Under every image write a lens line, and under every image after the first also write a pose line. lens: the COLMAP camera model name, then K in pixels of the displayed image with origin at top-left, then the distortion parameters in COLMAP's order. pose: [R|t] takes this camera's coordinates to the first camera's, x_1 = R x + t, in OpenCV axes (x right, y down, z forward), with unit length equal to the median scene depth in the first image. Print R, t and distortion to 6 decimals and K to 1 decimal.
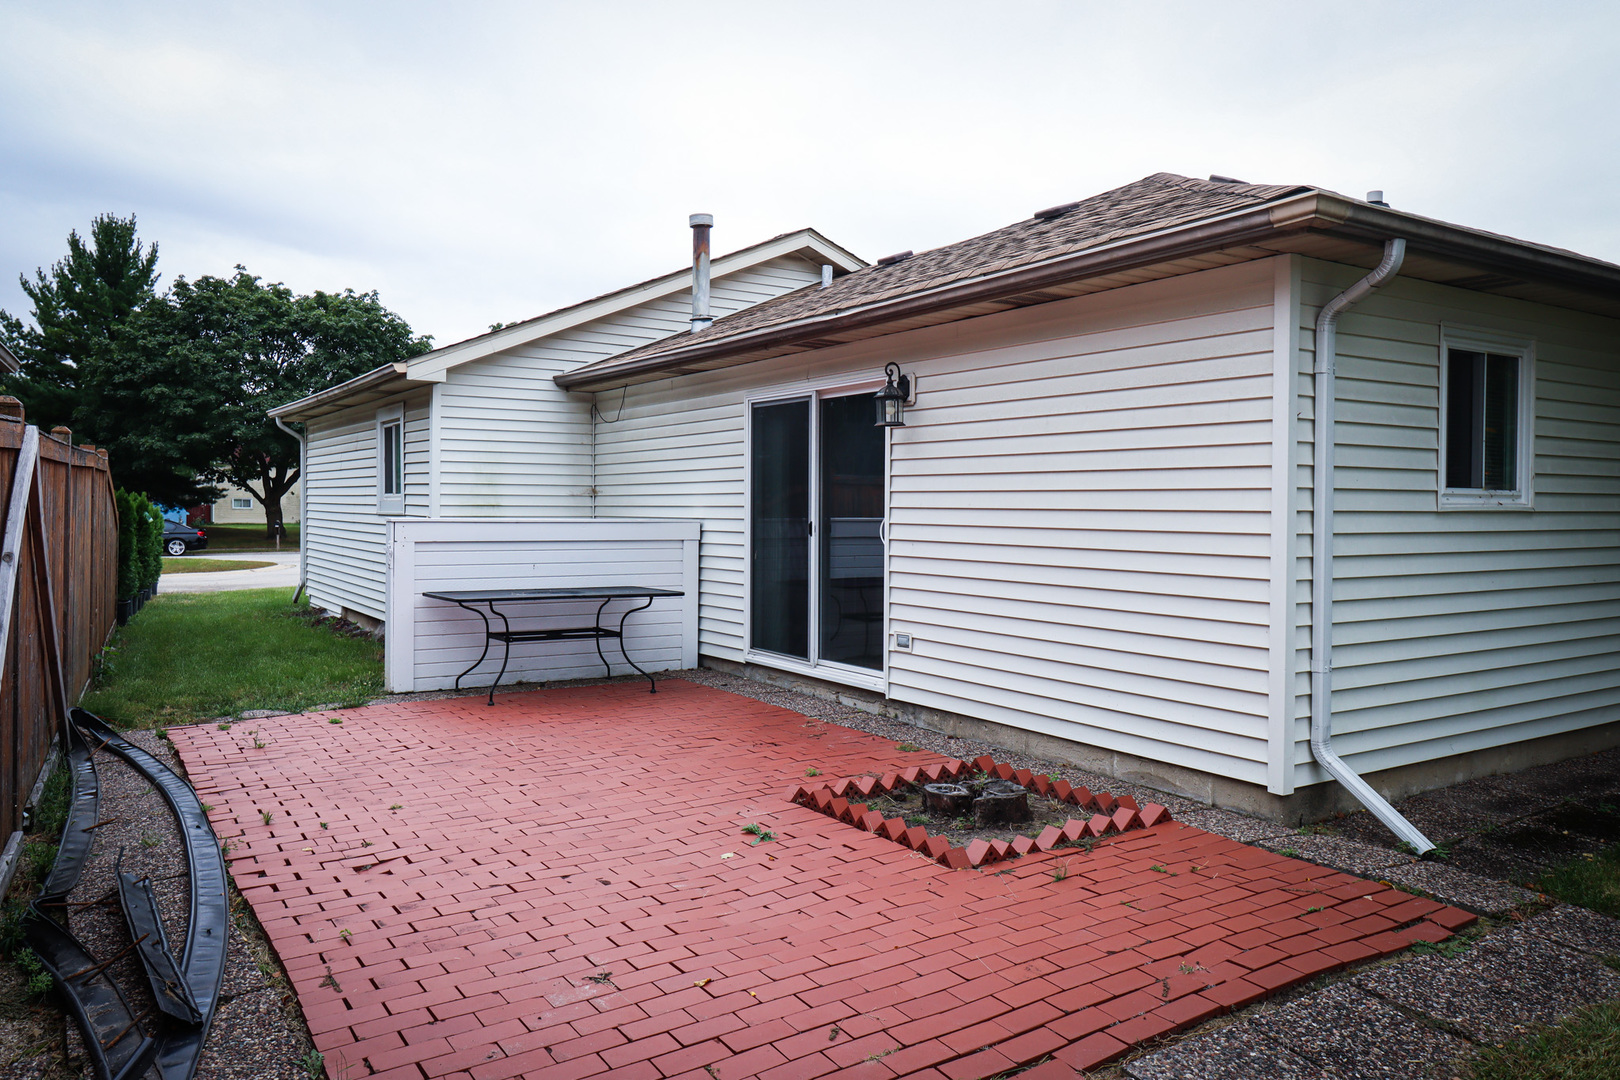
lens RADIAL K [[1155.5, 0, 810.0], [0, 1155.5, 540.0], [0, 0, 1]] dist [0.000001, -0.000119]
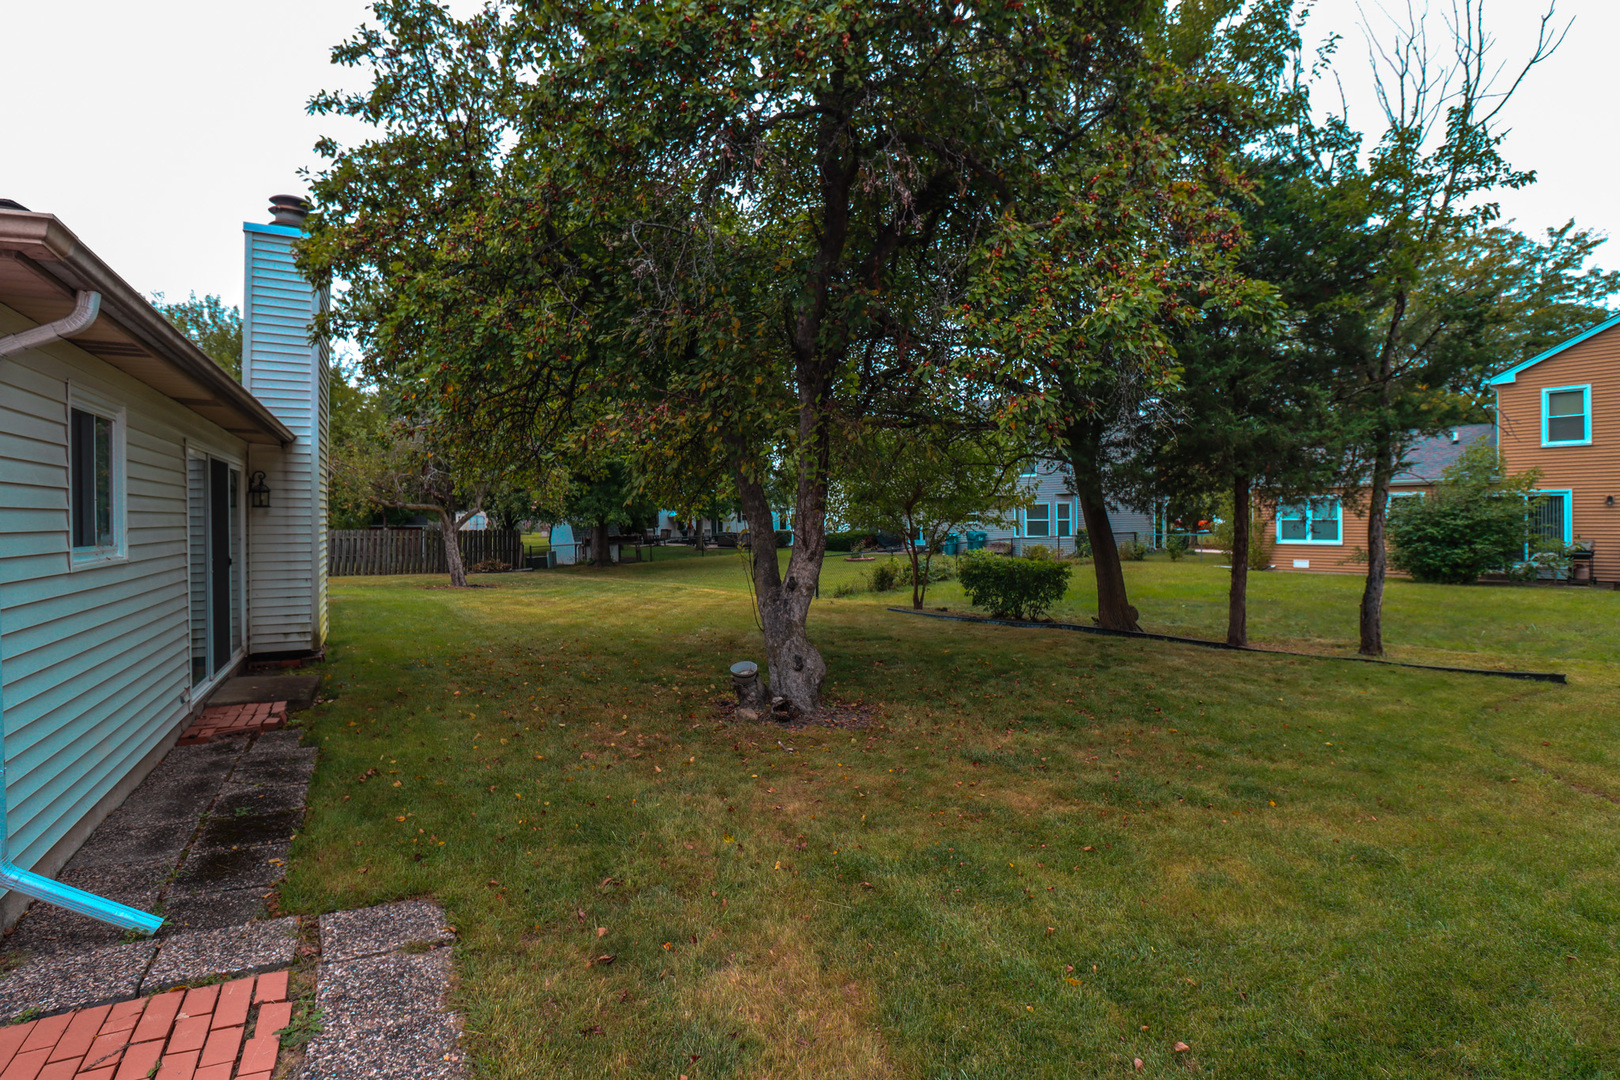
lens RADIAL K [[793.3, 0, 810.0], [0, 793.3, 540.0], [0, 0, 1]] dist [-0.001159, -0.000358]
pose [[0.102292, -0.026728, 0.994395, -0.069774], [0.028266, 0.999313, 0.023953, -0.059740], [-0.994353, 0.025657, 0.102977, 0.361504]]
